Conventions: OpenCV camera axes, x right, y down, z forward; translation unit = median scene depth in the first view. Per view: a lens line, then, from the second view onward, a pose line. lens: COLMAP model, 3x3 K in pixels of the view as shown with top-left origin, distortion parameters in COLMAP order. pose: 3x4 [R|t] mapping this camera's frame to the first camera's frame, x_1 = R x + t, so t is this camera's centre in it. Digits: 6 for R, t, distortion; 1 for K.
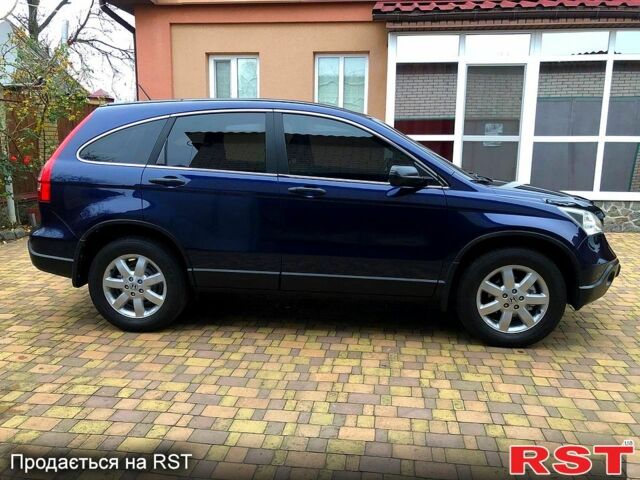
lens RADIAL K [[524.8, 0, 323.9], [0, 524.8, 235.1], [0, 0, 1]] dist [0.016085, -0.001587]
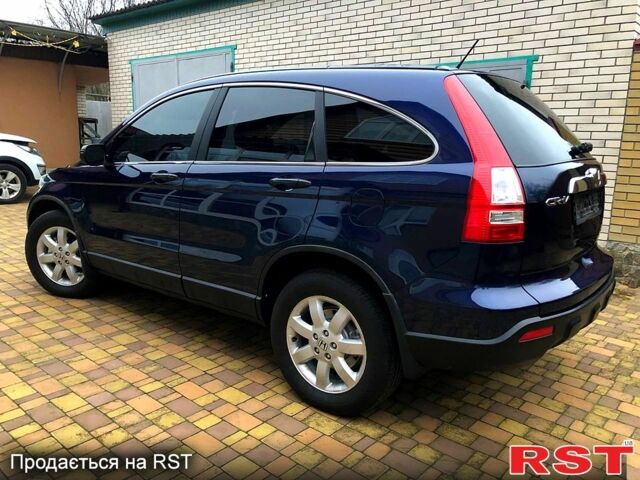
lens RADIAL K [[524.8, 0, 315.9], [0, 524.8, 241.0], [0, 0, 1]] dist [0.016085, -0.001587]
pose [[-0.830768, -0.139065, 0.538967, -0.695237], [0.067157, 0.936172, 0.345069, -0.365843], [-0.552553, 0.322868, -0.768402, 2.069006]]
